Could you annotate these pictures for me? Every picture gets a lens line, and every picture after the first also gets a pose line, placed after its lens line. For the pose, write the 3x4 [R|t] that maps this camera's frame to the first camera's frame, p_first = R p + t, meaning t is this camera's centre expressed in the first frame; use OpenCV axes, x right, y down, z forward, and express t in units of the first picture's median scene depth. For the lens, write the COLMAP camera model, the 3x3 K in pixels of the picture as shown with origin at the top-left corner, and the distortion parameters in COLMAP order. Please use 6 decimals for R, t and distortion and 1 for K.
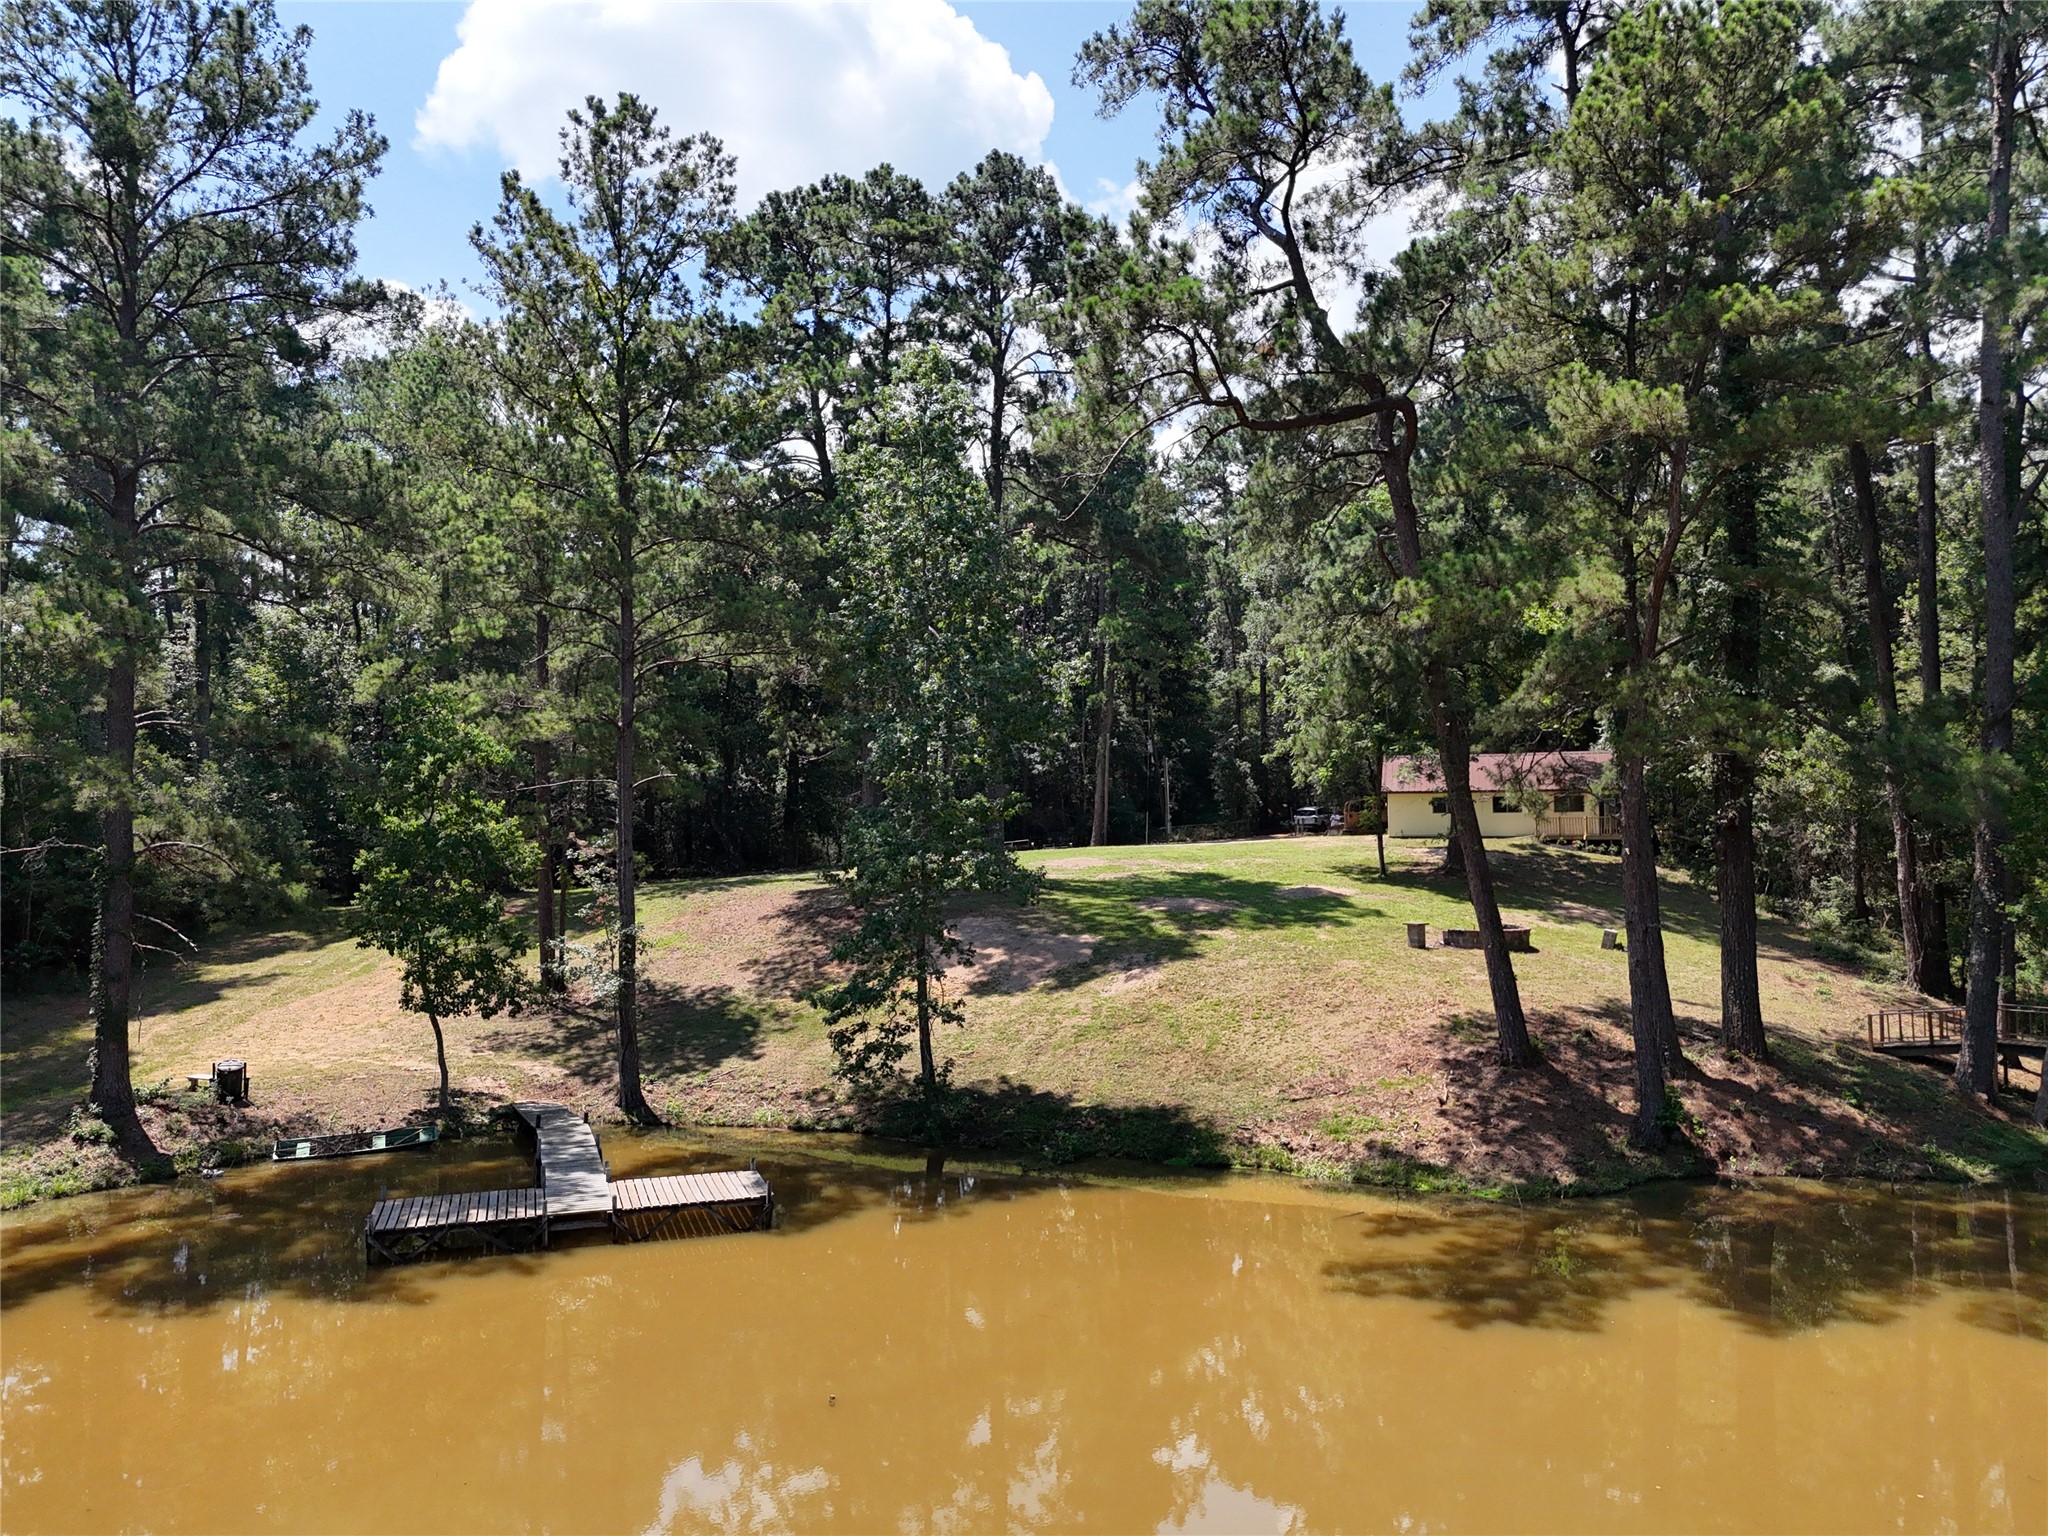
lens RADIAL K [[1504.1, 0, 1036.5], [0, 1504.1, 757.5], [0, 0, 1]] dist [0.077240, -0.080577]
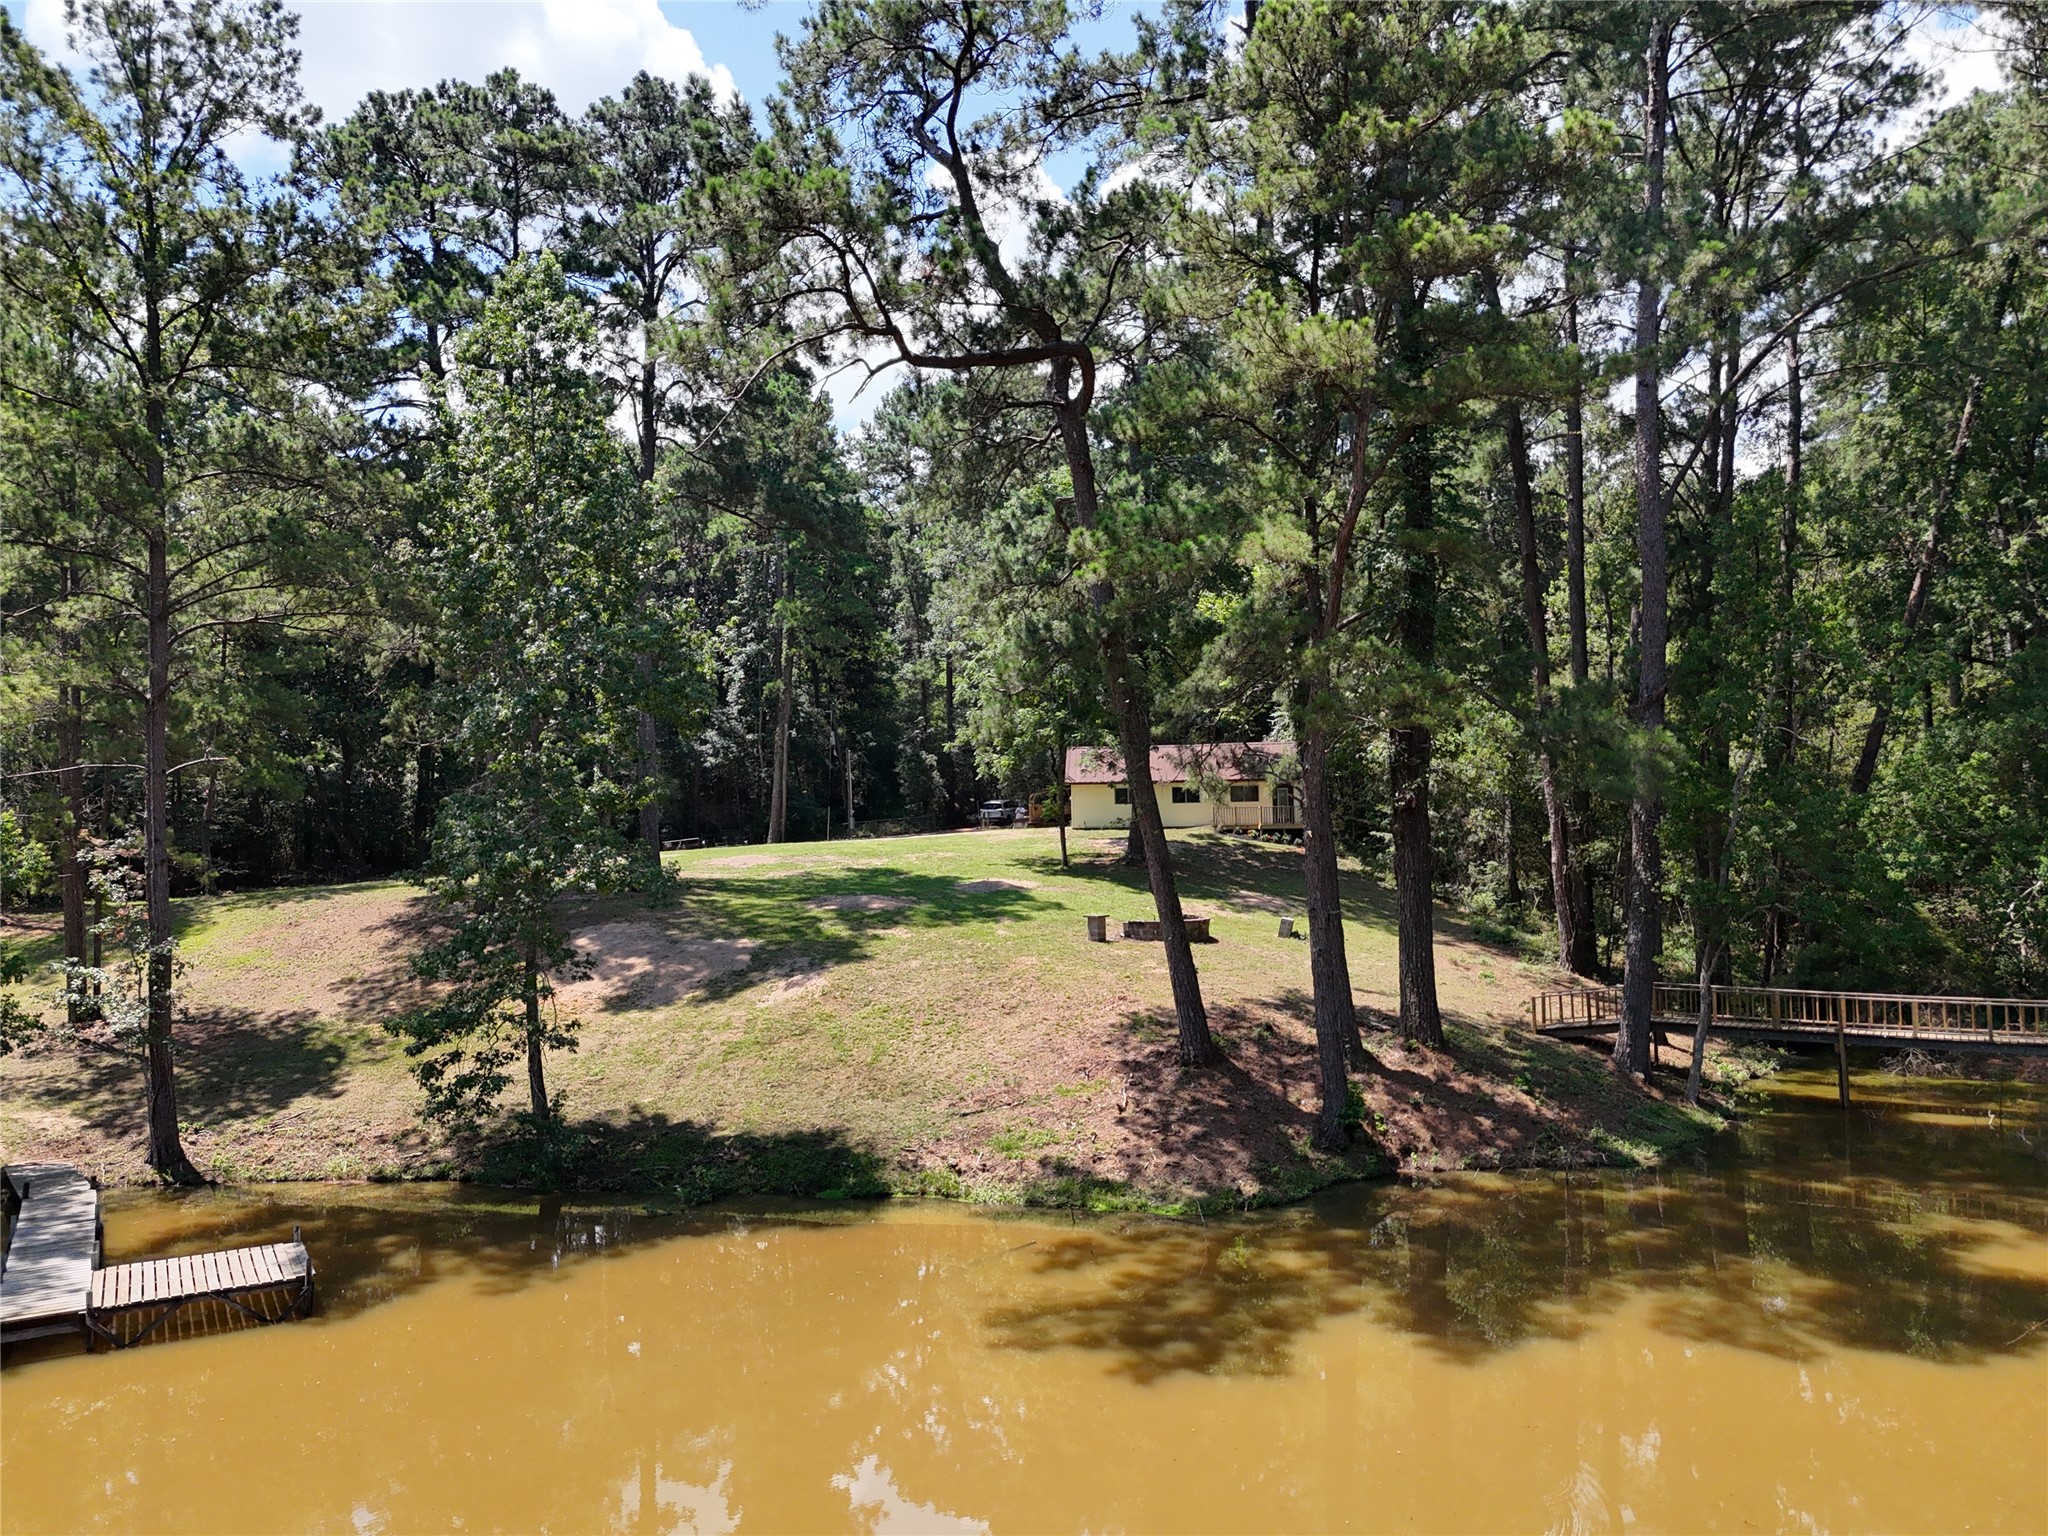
lens RADIAL K [[1504.1, 0, 1036.5], [0, 1504.1, 757.5], [0, 0, 1]] dist [0.077240, -0.080577]
pose [[0.979608, -0.000941, 0.200917, 0.028670], [0.000793, 0.999999, 0.000813, 0.010833], [-0.200917, -0.000637, 0.979608, 0.097116]]
